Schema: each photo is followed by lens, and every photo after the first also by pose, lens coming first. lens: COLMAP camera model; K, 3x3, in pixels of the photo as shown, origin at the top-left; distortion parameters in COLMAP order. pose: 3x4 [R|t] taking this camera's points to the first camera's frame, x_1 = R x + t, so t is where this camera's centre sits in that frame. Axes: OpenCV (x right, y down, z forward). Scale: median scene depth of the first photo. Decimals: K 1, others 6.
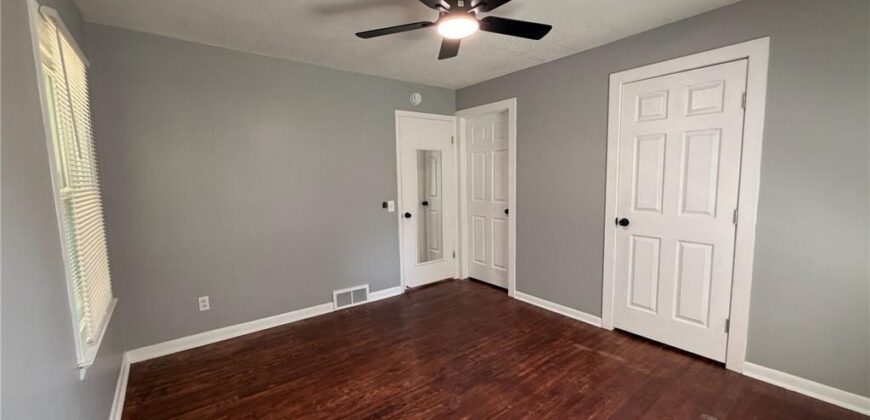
lens RADIAL K [[347.9, 0, 430.9], [0, 347.9, 210.4], [0, 0, 1]] dist [0.000615, 0.000130]
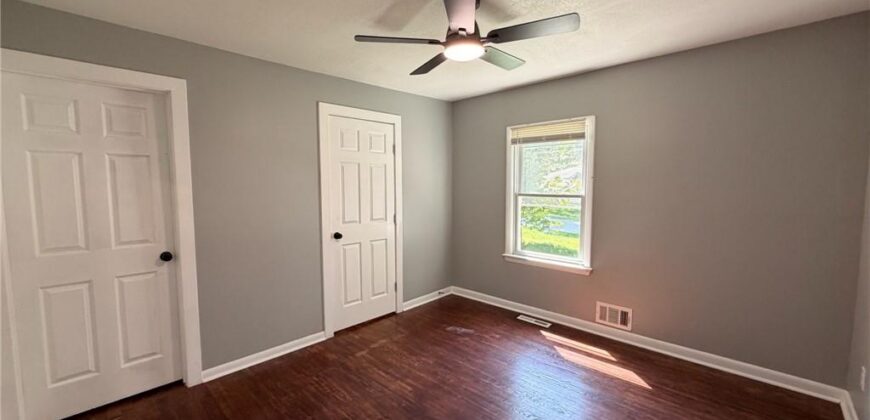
lens RADIAL K [[347.9, 0, 430.9], [0, 347.9, 210.4], [0, 0, 1]] dist [0.000615, 0.000130]
pose [[-0.141530, -0.054426, 0.988437, -0.625204], [0.112968, 0.991077, 0.070747, -0.096298], [-0.983467, 0.121675, -0.134119, 0.856852]]
